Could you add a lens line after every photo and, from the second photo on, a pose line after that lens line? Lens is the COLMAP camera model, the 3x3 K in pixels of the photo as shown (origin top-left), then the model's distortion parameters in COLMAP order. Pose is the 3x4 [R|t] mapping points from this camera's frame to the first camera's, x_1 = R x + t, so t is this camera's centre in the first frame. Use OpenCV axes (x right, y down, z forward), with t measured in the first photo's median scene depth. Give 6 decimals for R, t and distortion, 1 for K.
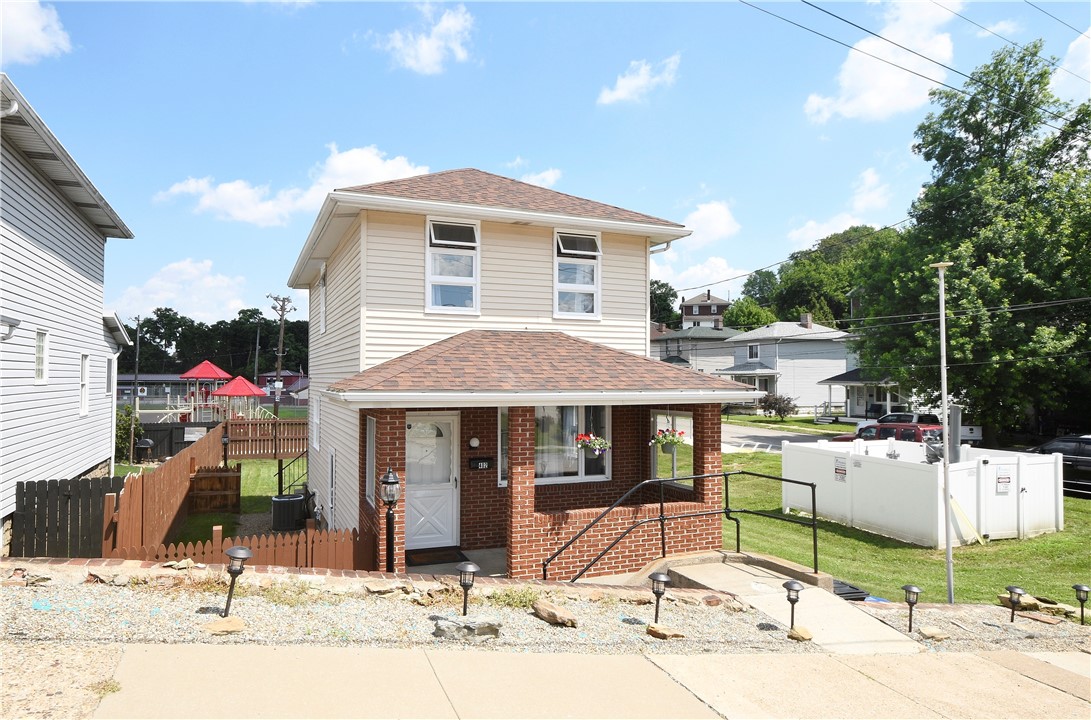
lens RADIAL K [[693.7, 0, 545.5], [0, 693.7, 360.0], [0, 0, 1]] dist [0.014596, 0.001914]
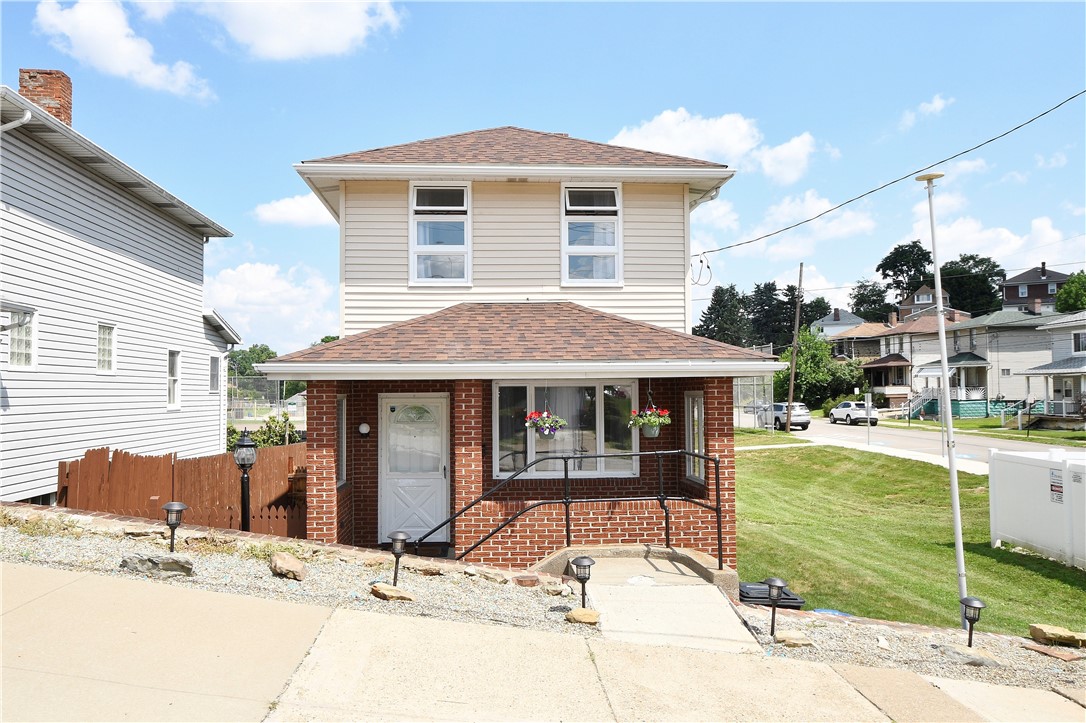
lens RADIAL K [[838.3, 0, 543.0], [0, 838.3, 361.5], [0, 0, 1]] dist [0.011067, 0.010994]
pose [[0.944752, -0.024520, -0.326868, 0.335113], [0.020947, 0.999676, -0.014449, 0.048553], [0.327116, 0.006804, 0.944960, 0.007665]]
